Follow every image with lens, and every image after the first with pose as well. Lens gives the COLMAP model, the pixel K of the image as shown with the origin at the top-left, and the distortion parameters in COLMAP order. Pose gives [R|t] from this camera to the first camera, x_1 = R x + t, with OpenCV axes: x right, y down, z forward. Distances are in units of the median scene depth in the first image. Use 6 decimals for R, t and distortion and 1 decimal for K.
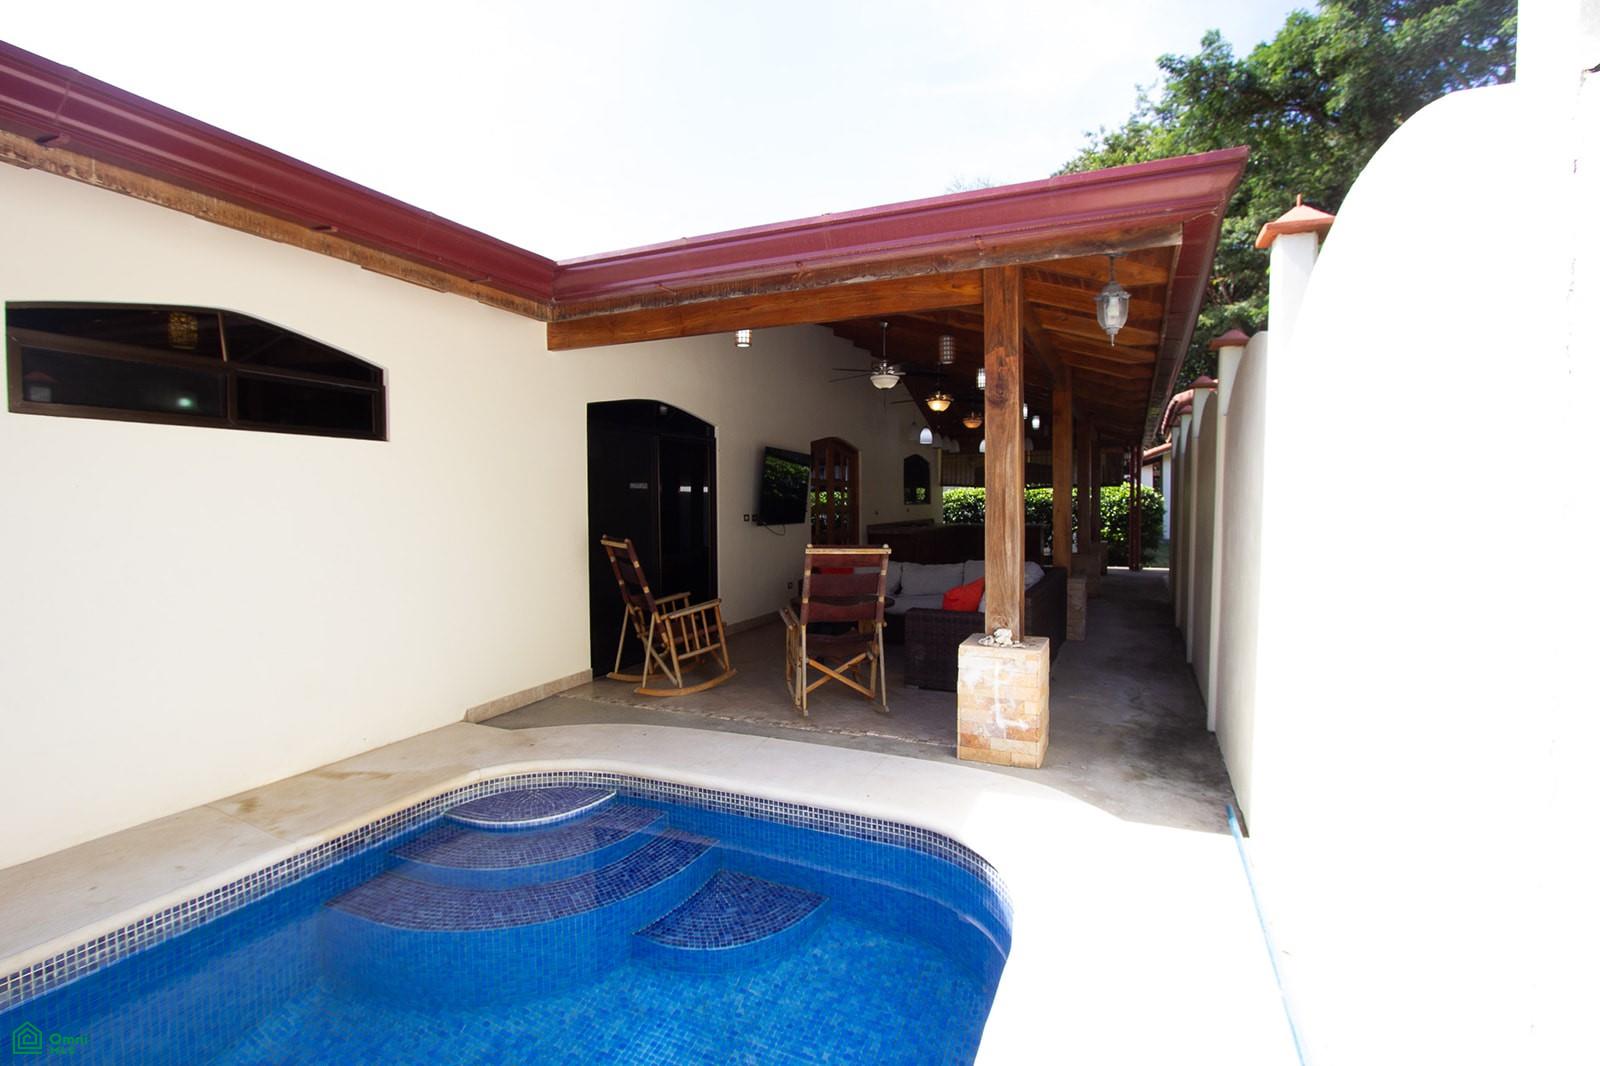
lens RADIAL K [[747.6, 0, 821.7], [0, 747.6, 521.3], [0, 0, 1]] dist [-0.020631, 0.001451]
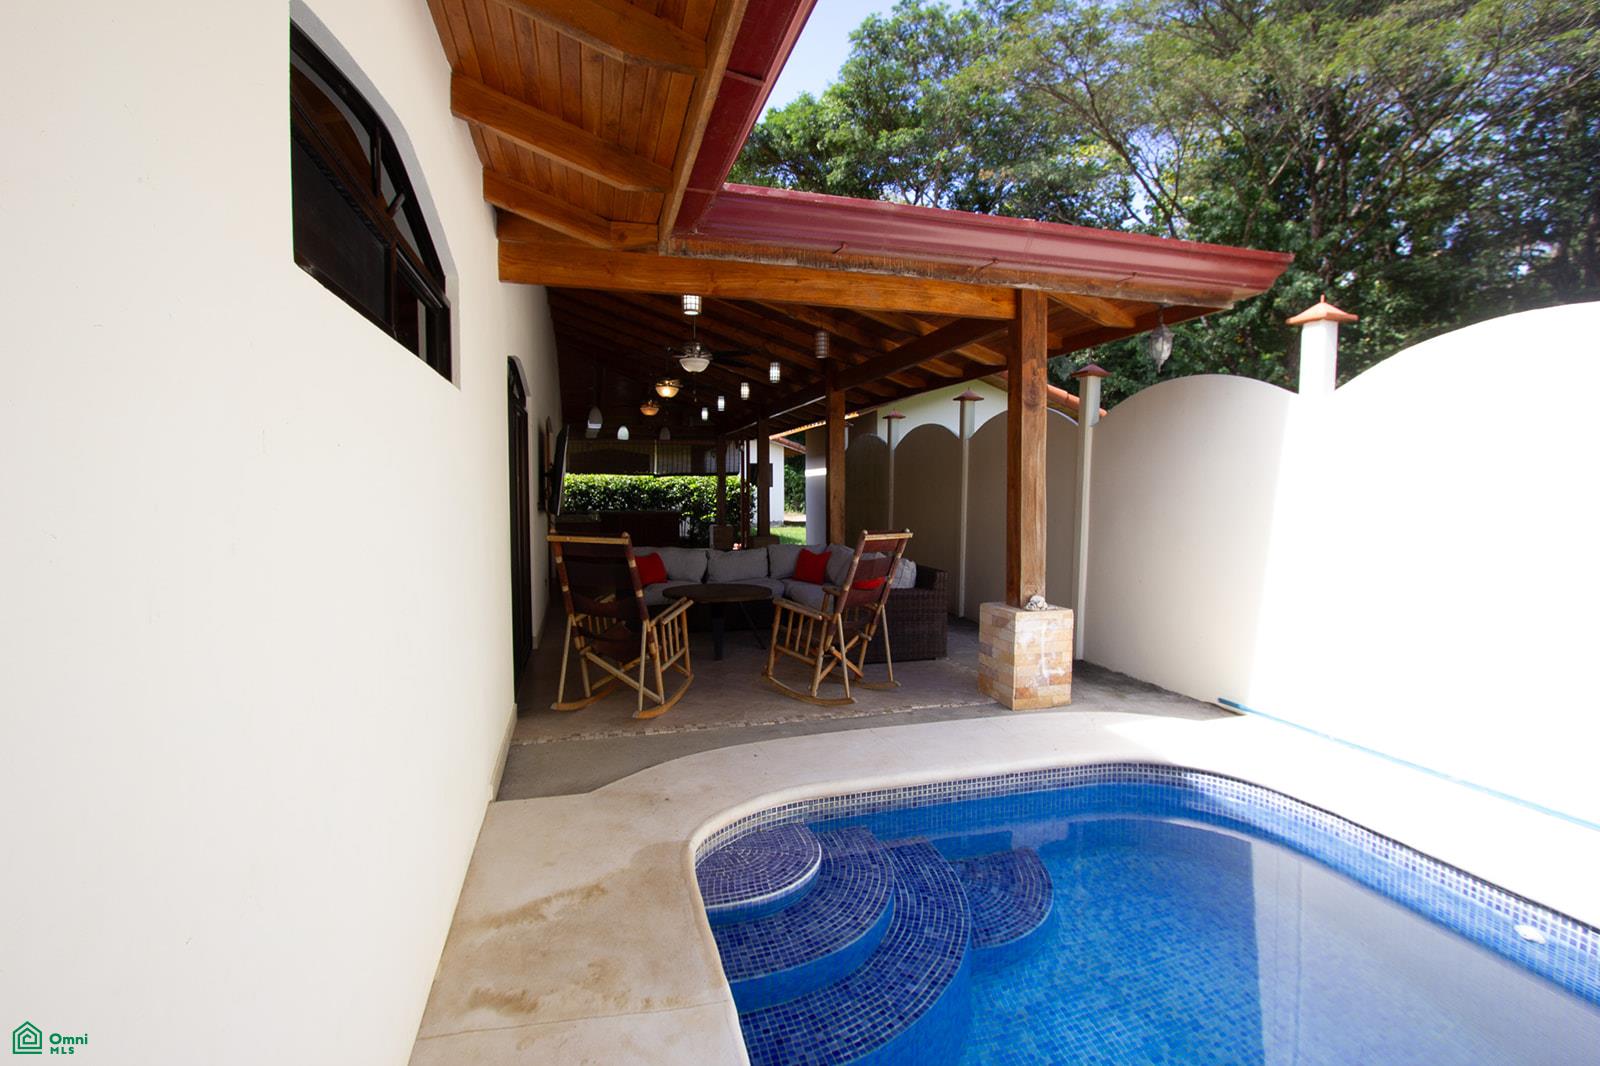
lens RADIAL K [[726.1, 0, 795.9], [0, 726.1, 520.3], [0, 0, 1]] dist [-0.019931, 0.000429]
pose [[0.773675, -0.022006, 0.633201, -0.759879], [0.011312, 0.999717, 0.020922, -0.005058], [-0.633482, -0.009024, 0.773705, 0.332631]]
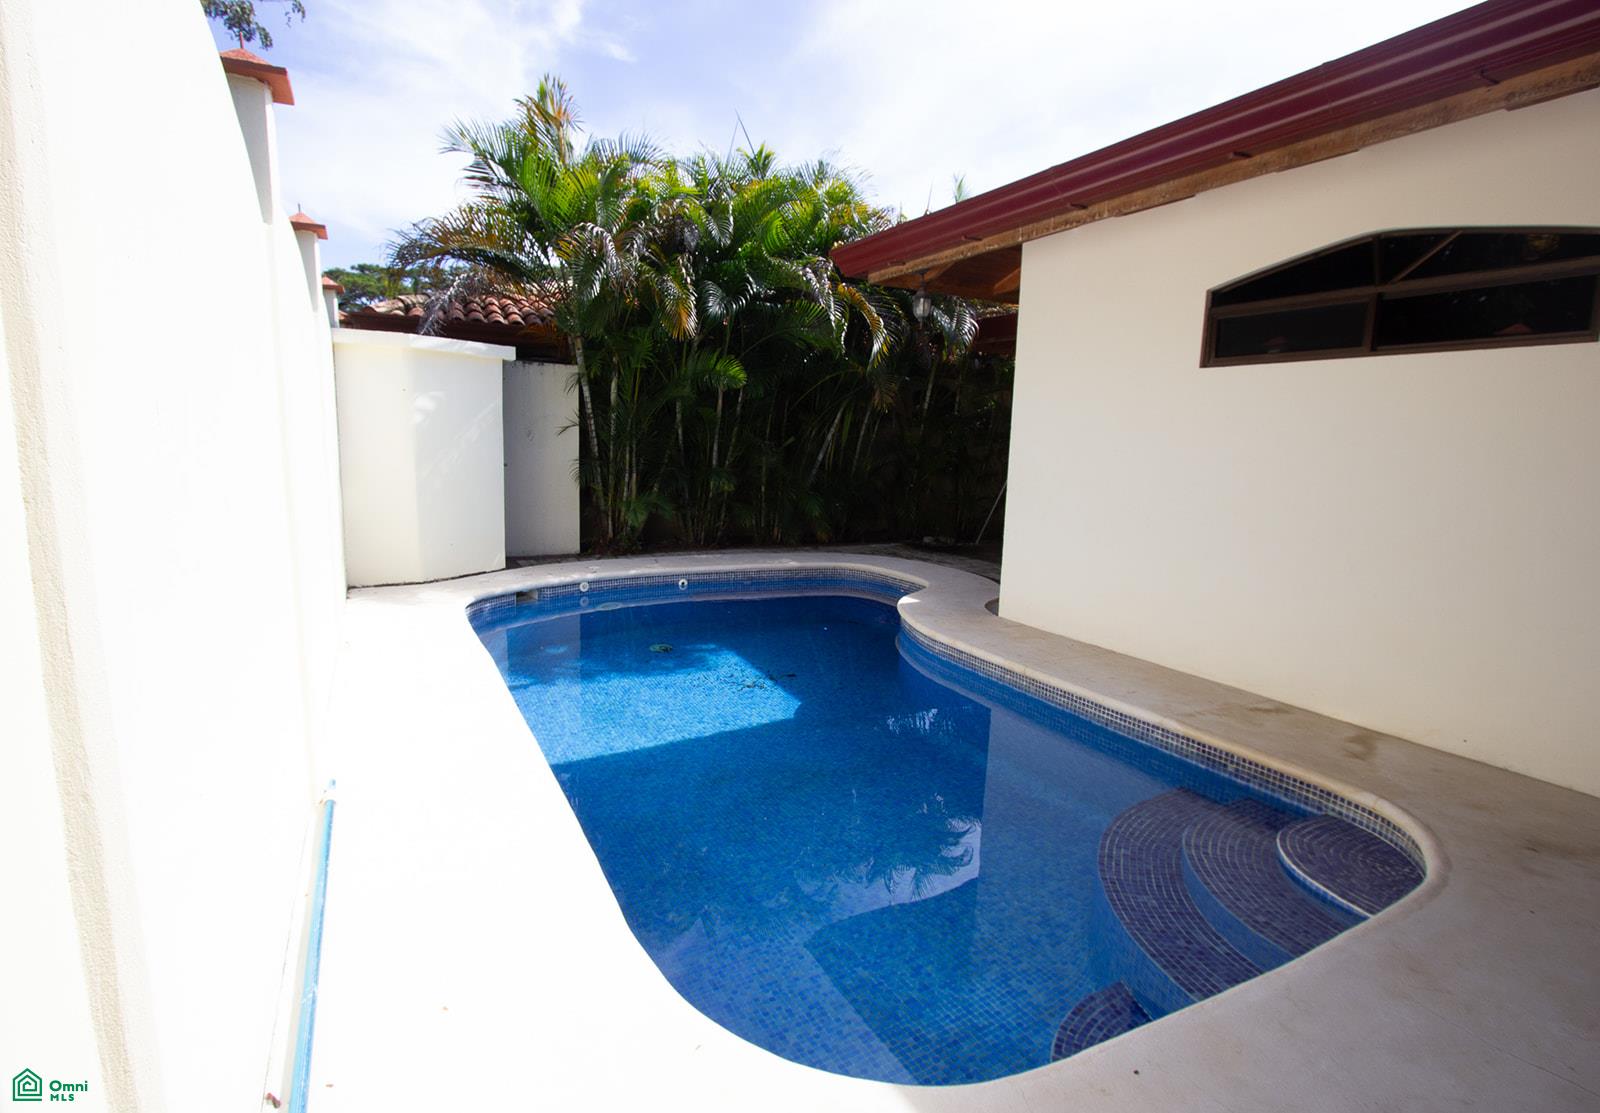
lens RADIAL K [[759.1, 0, 763.8], [0, 759.1, 540.2], [0, 0, 1]] dist [0.000336, 0.000383]
pose [[-0.640655, 0.094049, -0.762047, 0.427241], [-0.044060, 0.986332, 0.158771, -0.007045], [0.766564, 0.135293, -0.627755, 0.878871]]
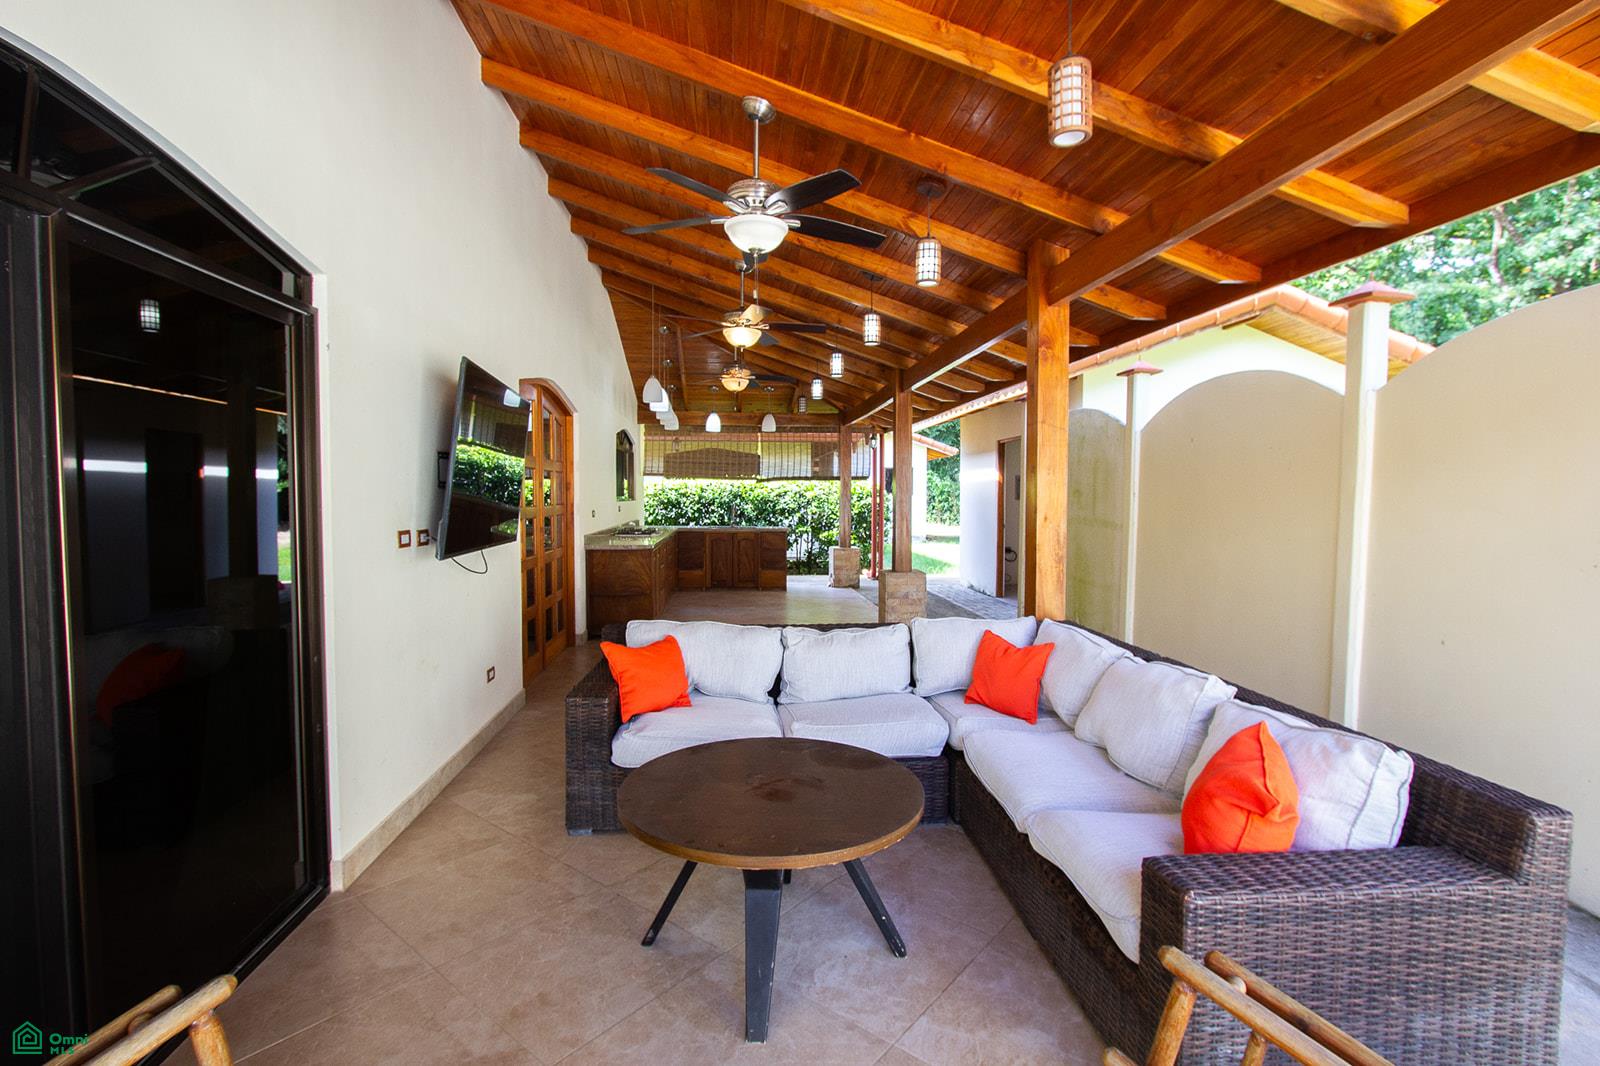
lens RADIAL K [[726.1, 0, 795.9], [0, 726.1, 520.3], [0, 0, 1]] dist [-0.019931, 0.000429]
pose [[0.879365, -0.007678, 0.476087, -0.193447], [0.003846, 0.999952, 0.009023, -0.033849], [-0.476133, -0.006103, 0.879352, 1.090368]]
